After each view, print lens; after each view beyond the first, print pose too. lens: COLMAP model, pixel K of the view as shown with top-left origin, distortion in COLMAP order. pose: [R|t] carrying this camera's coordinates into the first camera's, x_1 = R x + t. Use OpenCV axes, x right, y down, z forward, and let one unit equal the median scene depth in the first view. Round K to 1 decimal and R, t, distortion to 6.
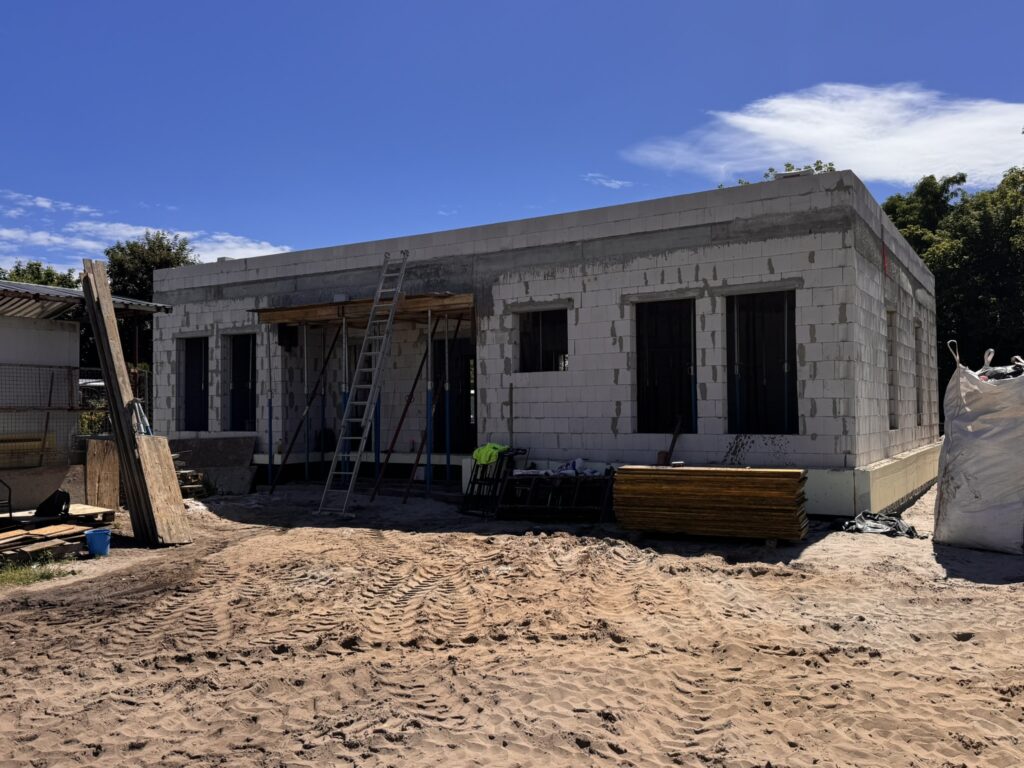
lens RADIAL K [[852.6, 0, 512.0], [0, 852.6, 384.0], [0, 0, 1]] dist [0.120061, -0.189354]
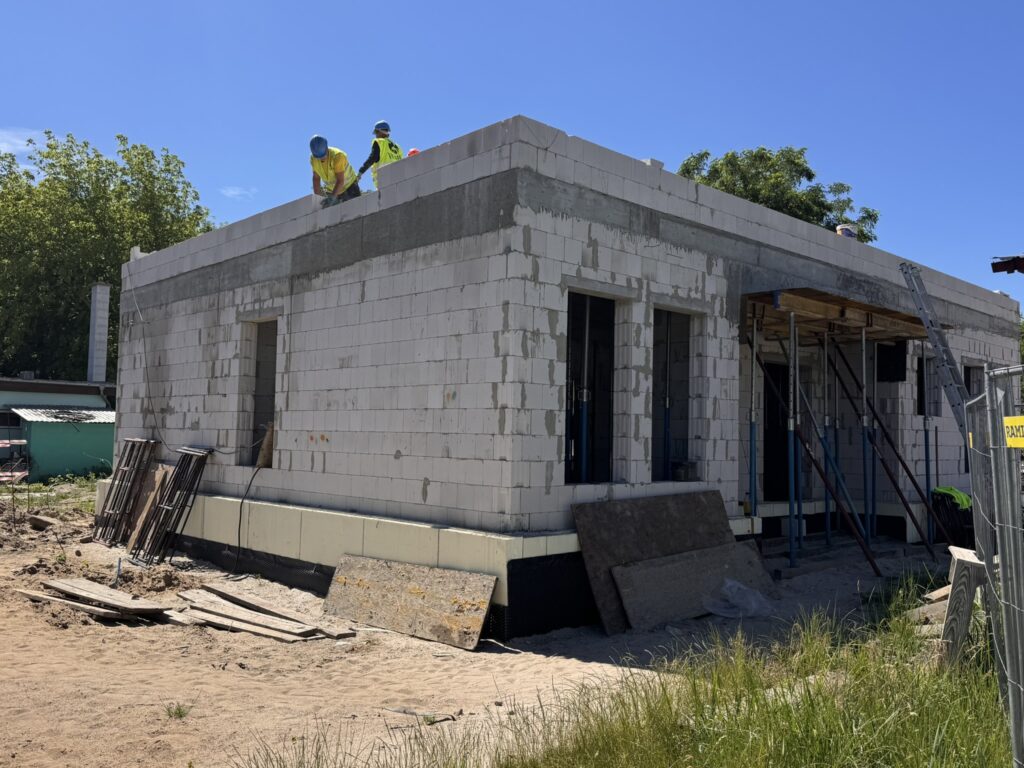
lens RADIAL K [[852.6, 0, 512.0], [0, 852.6, 384.0], [0, 0, 1]] dist [0.120061, -0.189354]
pose [[0.263523, 0.069256, 0.962164, -1.123866], [-0.058113, 0.996748, -0.055829, 0.036436], [-0.962901, -0.041202, 0.266691, 1.211614]]
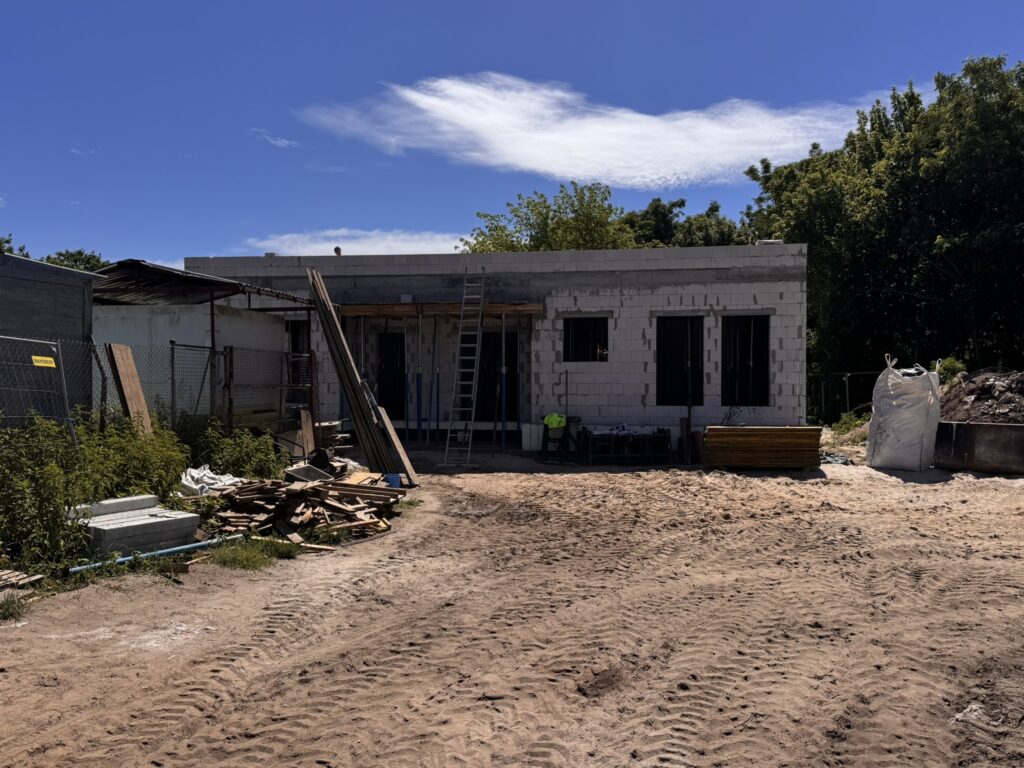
lens RADIAL K [[866.9, 0, 512.0], [0, 866.9, 384.0], [0, 0, 1]] dist [0.108175, 0.002195]
pose [[0.926713, 0.010202, 0.375632, -0.612994], [-0.022441, 0.999350, 0.028223, -0.015373], [-0.375100, -0.034584, 0.926339, -0.273851]]
